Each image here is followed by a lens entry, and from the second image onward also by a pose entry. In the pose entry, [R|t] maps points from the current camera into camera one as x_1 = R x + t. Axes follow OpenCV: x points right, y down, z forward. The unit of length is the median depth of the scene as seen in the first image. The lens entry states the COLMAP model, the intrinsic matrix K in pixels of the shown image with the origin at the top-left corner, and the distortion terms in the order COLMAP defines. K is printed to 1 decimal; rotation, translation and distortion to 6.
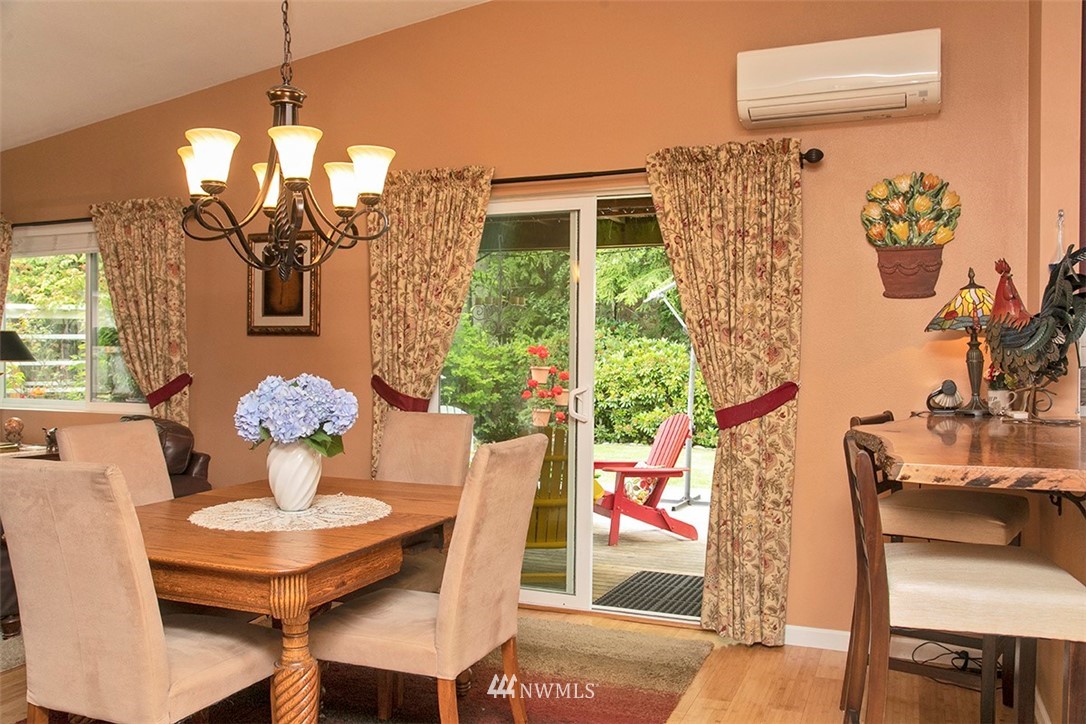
lens RADIAL K [[903.3, 0, 543.0], [0, 903.3, 362.0], [0, 0, 1]] dist [-0.042547, 0.012979]
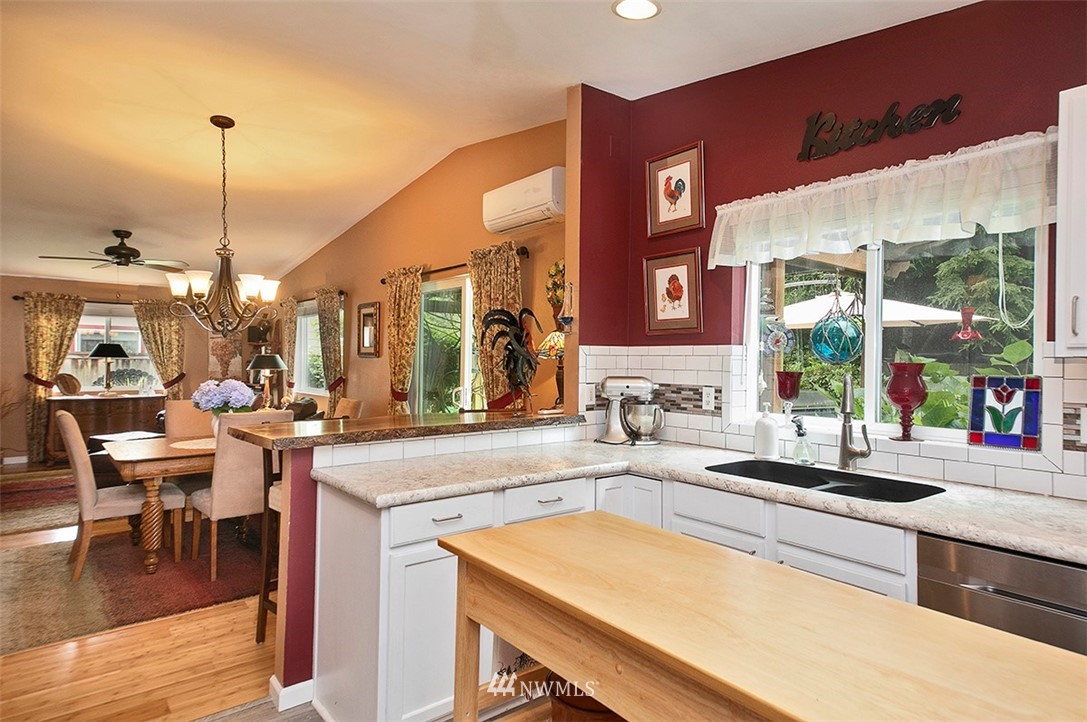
lens RADIAL K [[625.5, 0, 543.5], [0, 625.5, 361.0], [0, 0, 1]] dist [0.088025, -0.044109]
pose [[0.873882, 0.003625, -0.486125, 0.761843], [-0.007709, 0.999950, -0.006402, -0.017742], [0.486077, 0.009343, 0.873866, 0.015486]]
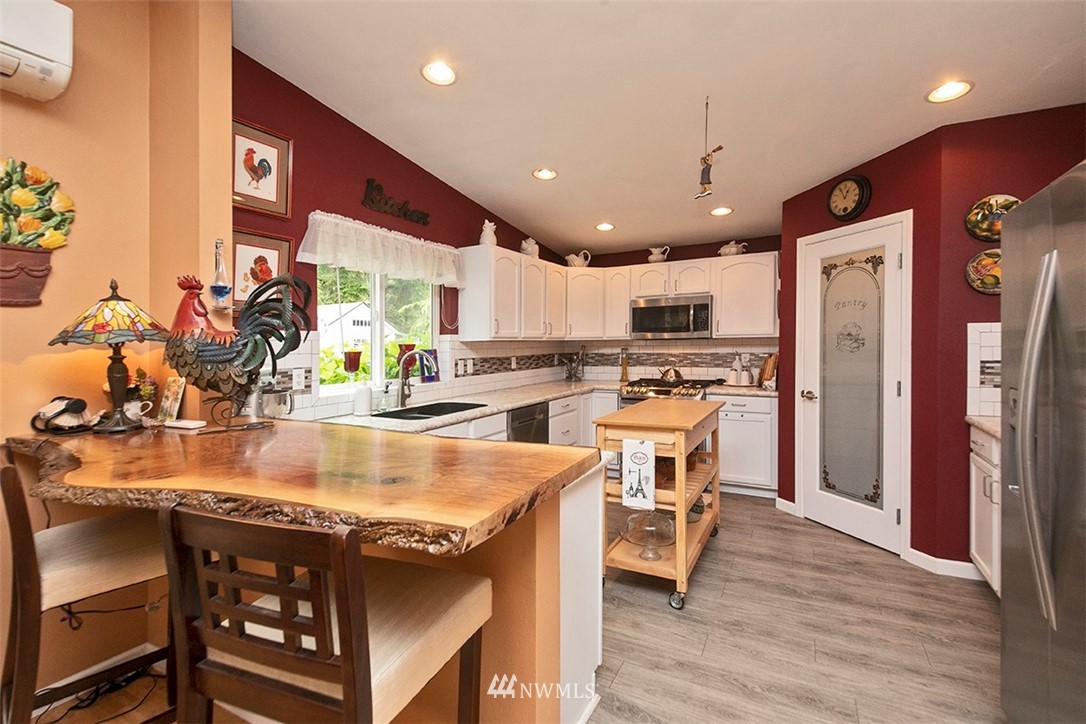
lens RADIAL K [[488.6, 0, 520.9], [0, 488.6, 367.0], [0, 0, 1]] dist [0.024145, 0.000007]
pose [[0.123134, -0.053589, 0.990942, -0.007278], [0.021134, 0.998456, 0.051369, -0.022192], [-0.992165, 0.014617, 0.124076, 0.385166]]
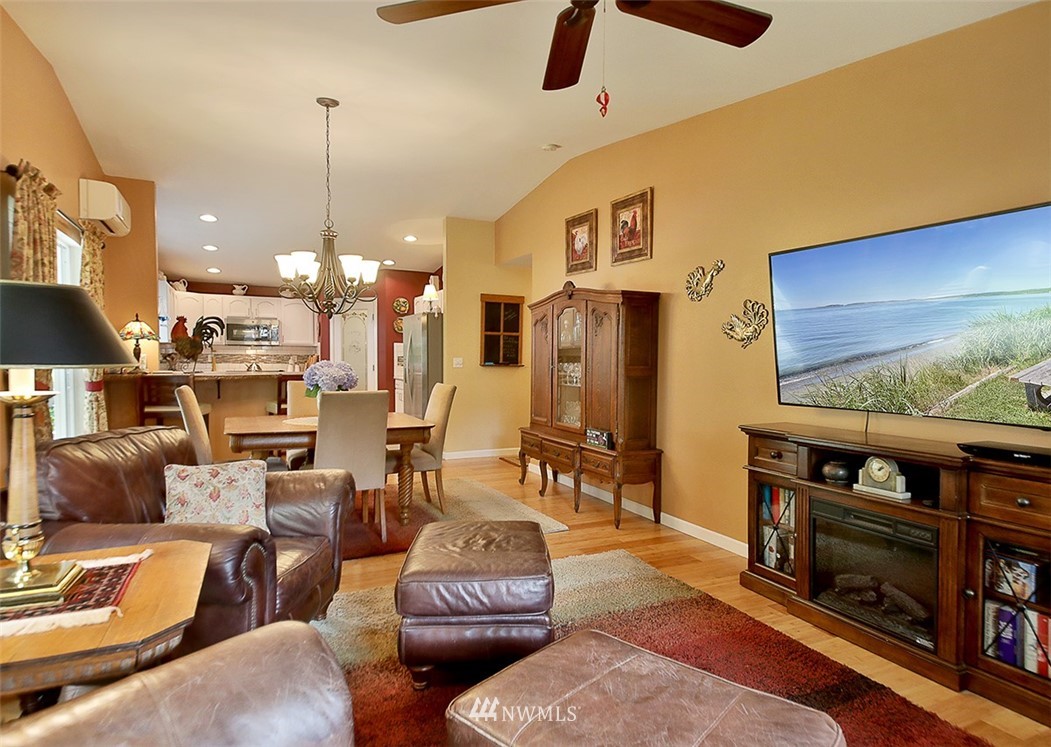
lens RADIAL K [[647.5, 0, 525.5], [0, 647.5, 373.5], [0, 0, 1]] dist [0.118138, -0.000028]
pose [[-0.737510, -0.028868, 0.674719, -1.114716], [-0.006932, 0.999357, 0.035181, -0.010849], [-0.675301, 0.021269, -0.737236, 1.215836]]
